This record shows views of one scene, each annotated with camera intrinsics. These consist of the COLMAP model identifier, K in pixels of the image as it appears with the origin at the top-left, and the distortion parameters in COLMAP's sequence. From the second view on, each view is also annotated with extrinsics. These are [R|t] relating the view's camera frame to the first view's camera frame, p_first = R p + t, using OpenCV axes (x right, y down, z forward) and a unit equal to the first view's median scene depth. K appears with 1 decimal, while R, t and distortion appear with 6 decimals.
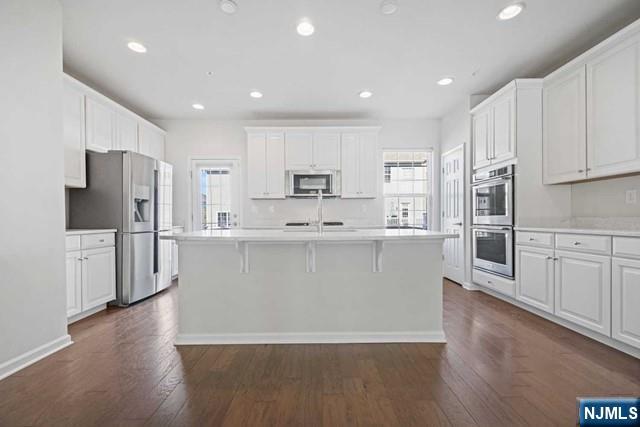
lens RADIAL K [[274.5, 0, 319.4], [0, 274.5, 223.5], [0, 0, 1]] dist [0.011023, -0.000092]
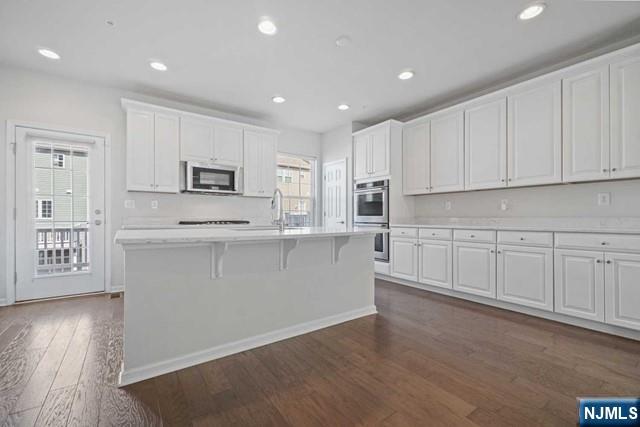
lens RADIAL K [[273.8, 0, 319.7], [0, 273.8, 219.9], [0, 0, 1]] dist [-0.001148, -0.000424]
pose [[0.820903, 0.002764, 0.571062, -0.325799], [0.002186, 0.999966, -0.007983, 0.000752], [-0.571064, 0.007802, 0.820868, 0.057593]]
